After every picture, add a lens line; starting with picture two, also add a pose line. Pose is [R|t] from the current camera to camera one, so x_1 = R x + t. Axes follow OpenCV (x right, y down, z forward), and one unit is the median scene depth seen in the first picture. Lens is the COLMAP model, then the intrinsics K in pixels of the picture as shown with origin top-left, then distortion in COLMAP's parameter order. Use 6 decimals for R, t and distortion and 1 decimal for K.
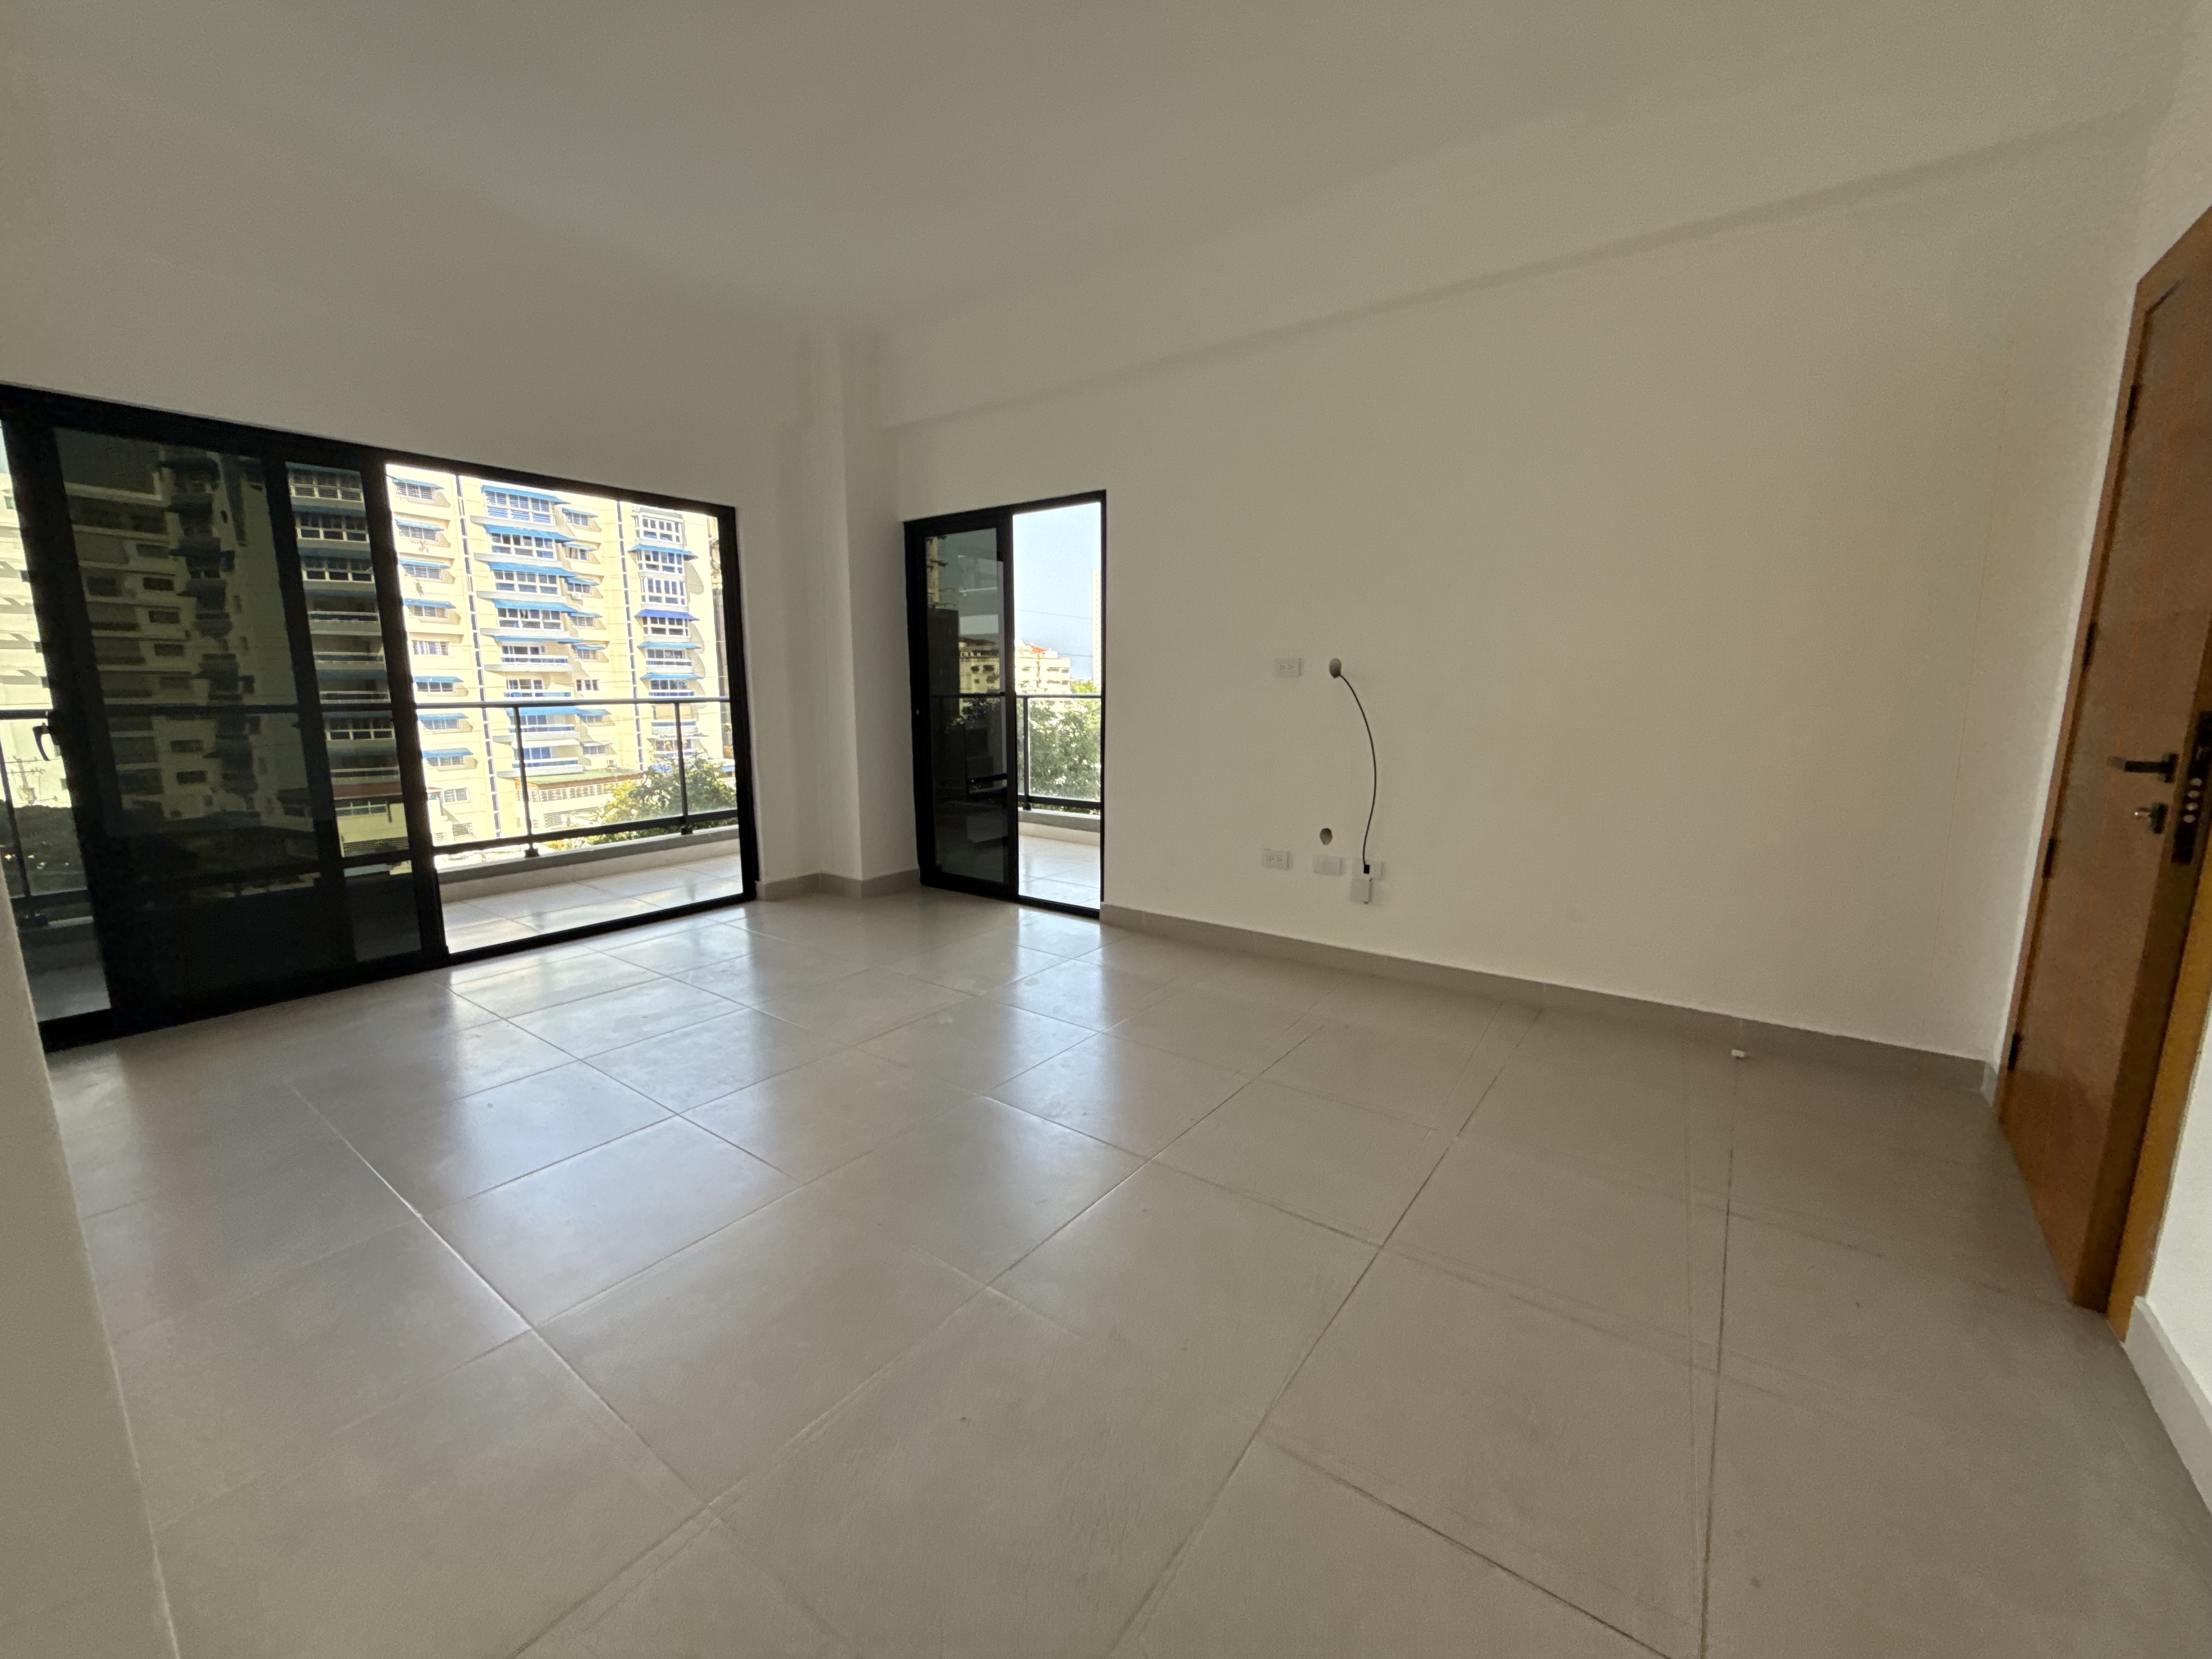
lens RADIAL K [[874.7, 0, 1114.5], [0, 874.7, 829.9], [0, 0, 1]] dist [-0.002216, -0.000249]
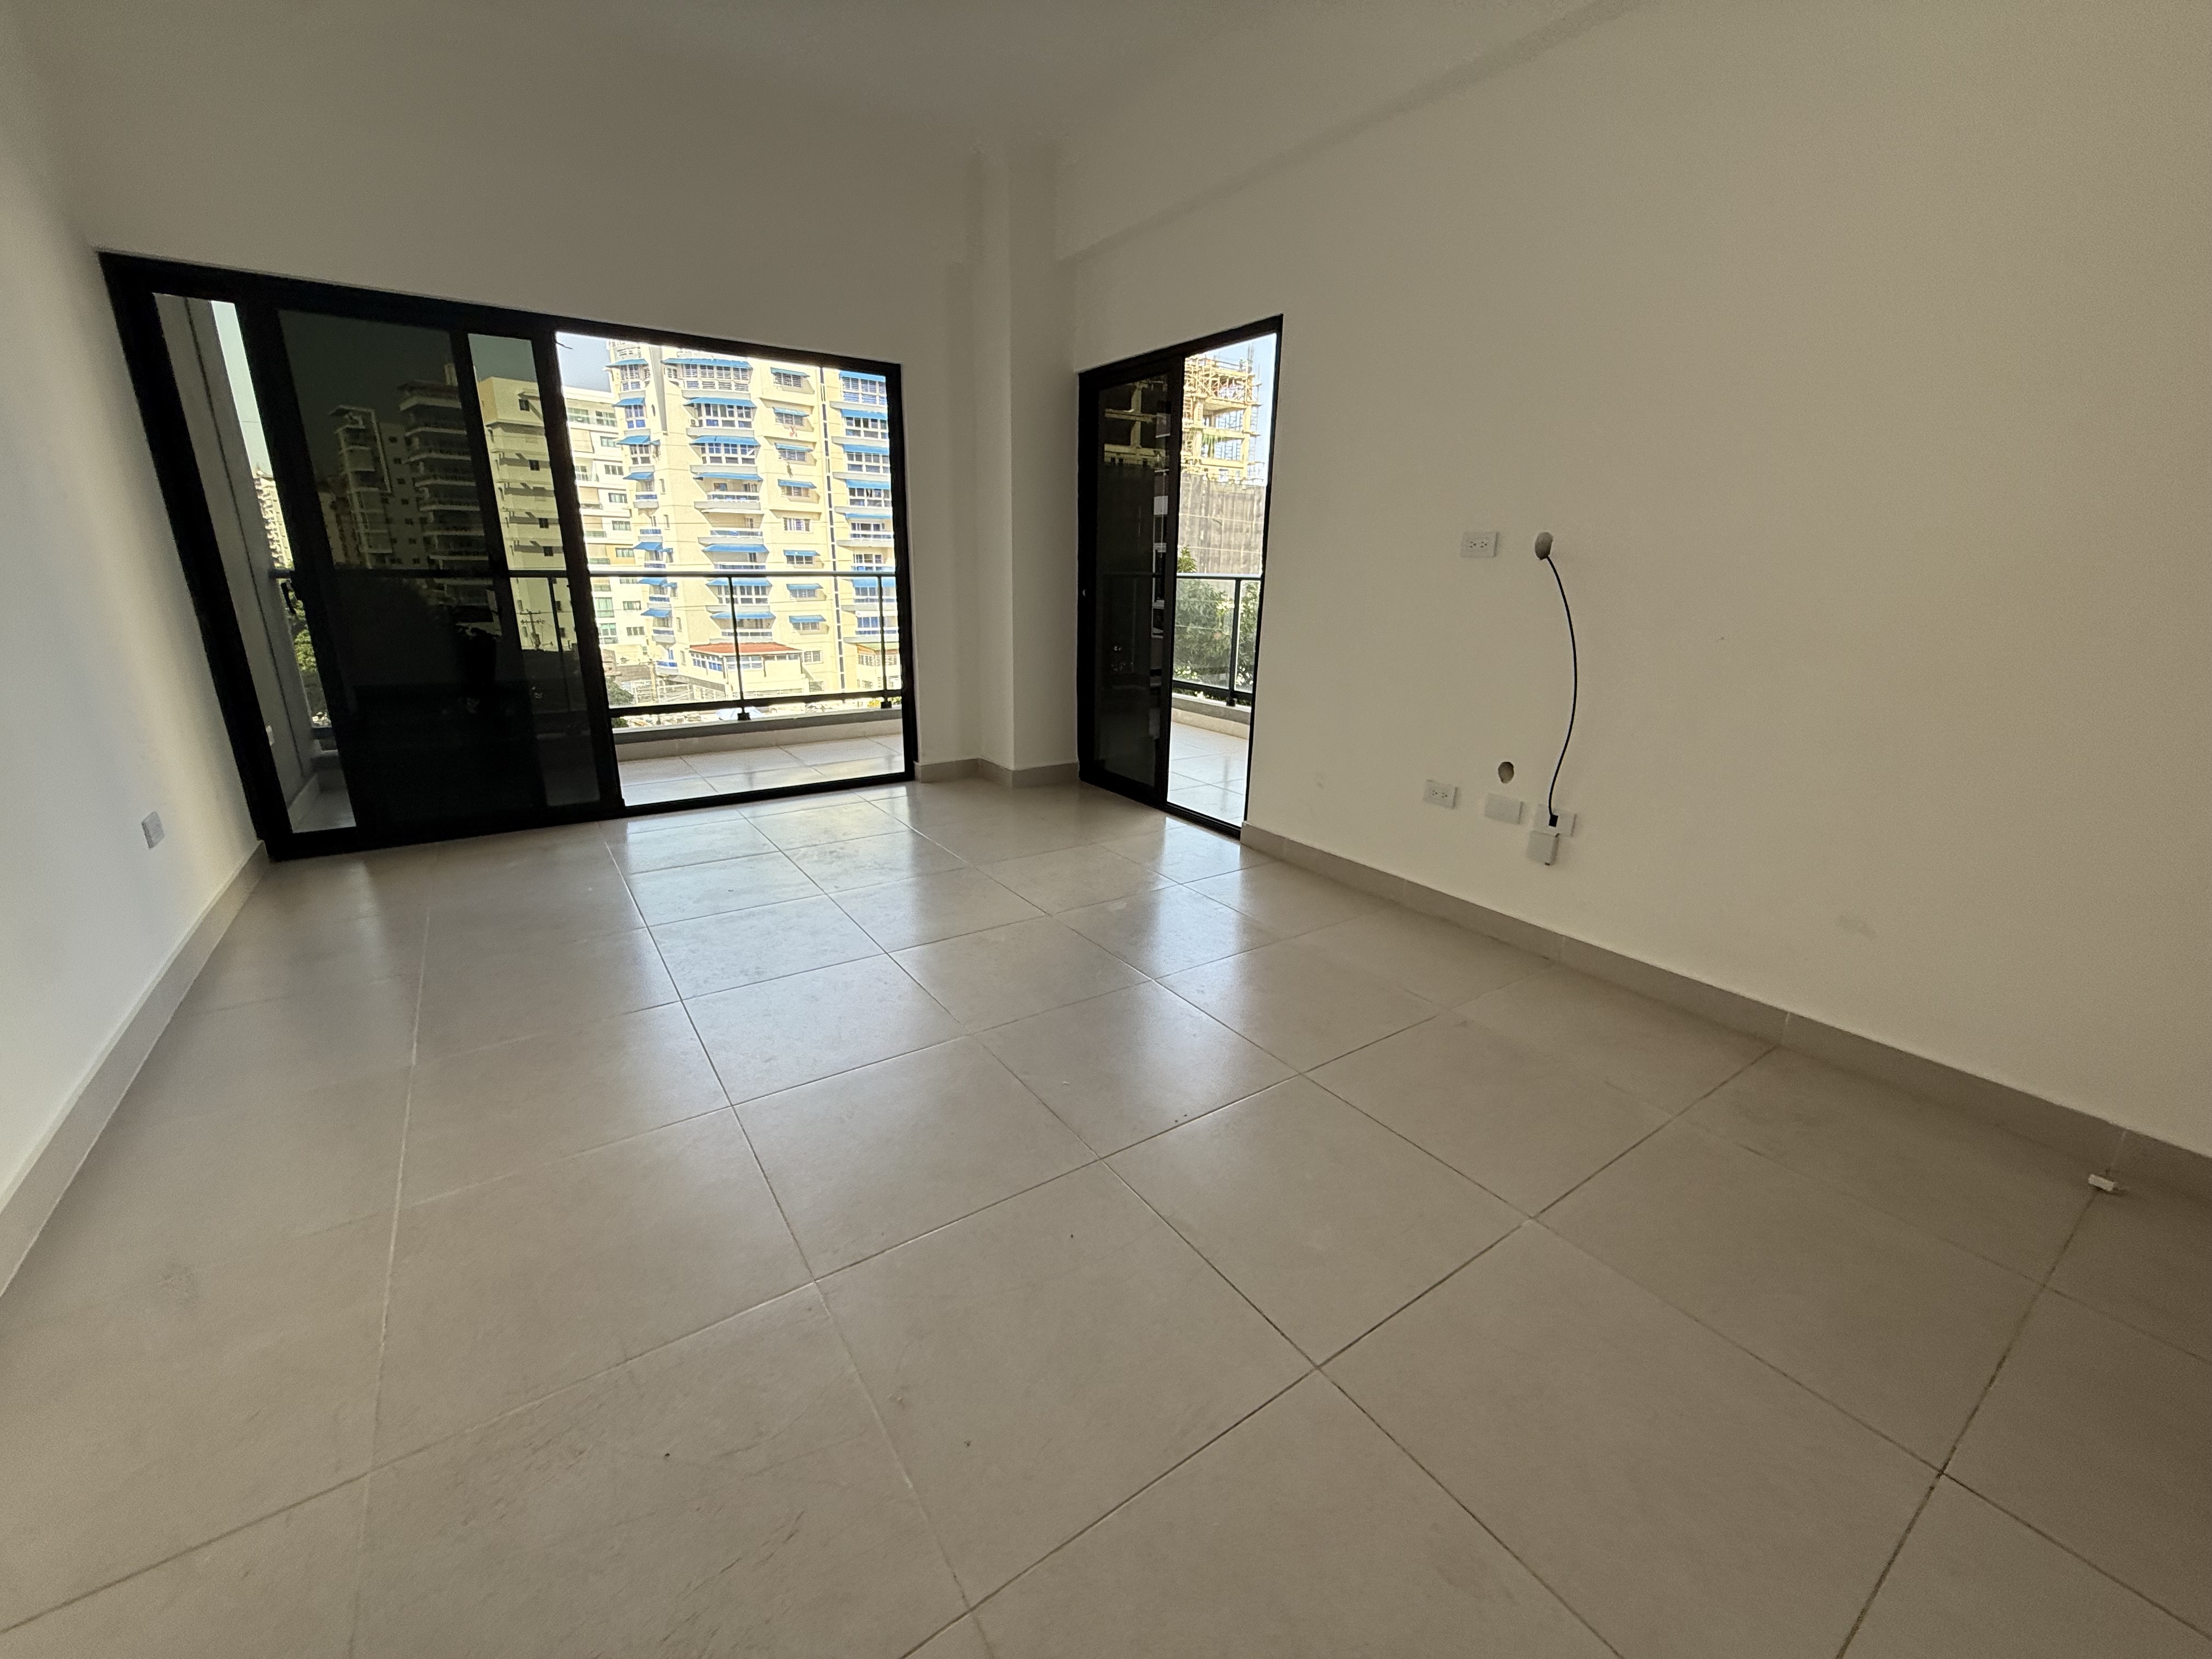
lens RADIAL K [[874.7, 0, 1125.6], [0, 874.7, 826.4], [0, 0, 1]] dist [-0.002216, -0.000249]
pose [[0.943528, 0.110557, -0.312301, 0.146811], [-0.070968, 0.988241, 0.135437, -0.021972], [0.323602, -0.105626, 0.940279, 0.140440]]
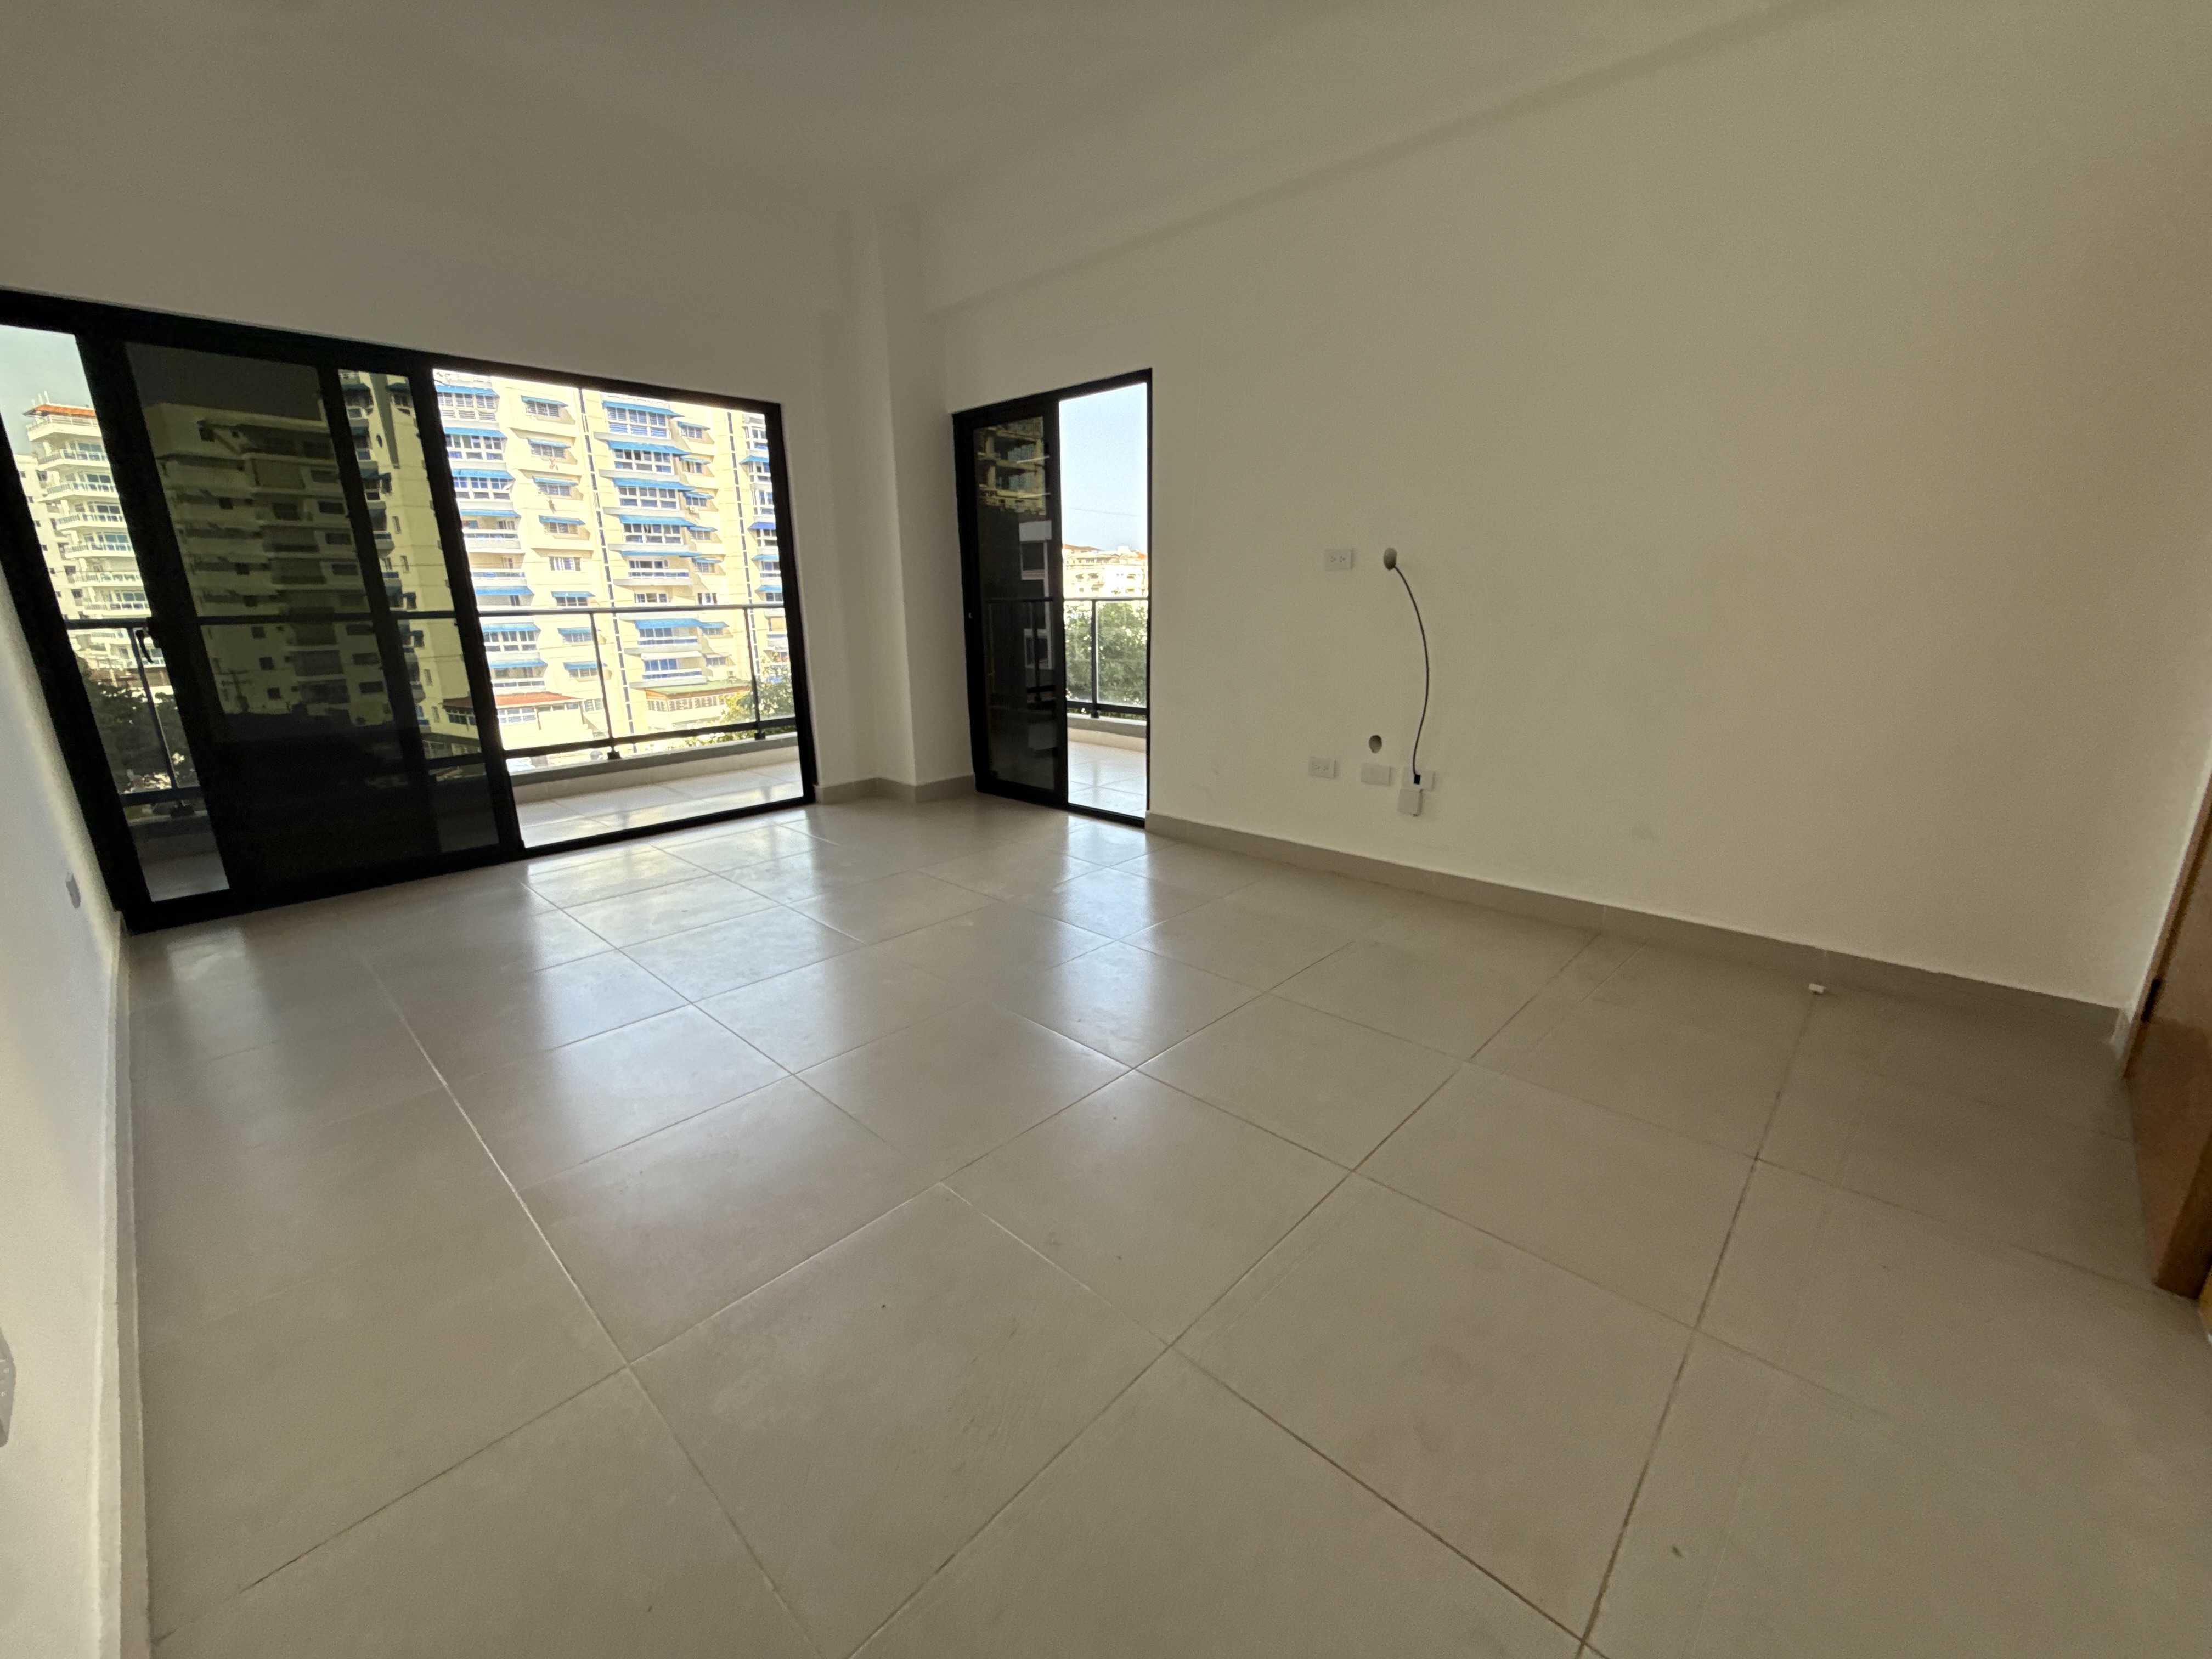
lens RADIAL K [[874.7, 0, 1118.1], [0, 874.7, 829.9], [0, 0, 1]] dist [-0.002216, -0.000249]
pose [[0.992851, 0.019521, -0.117751, 0.068904], [-0.007680, 0.994939, 0.100190, 0.006216], [0.119111, -0.098570, 0.987976, 0.027779]]
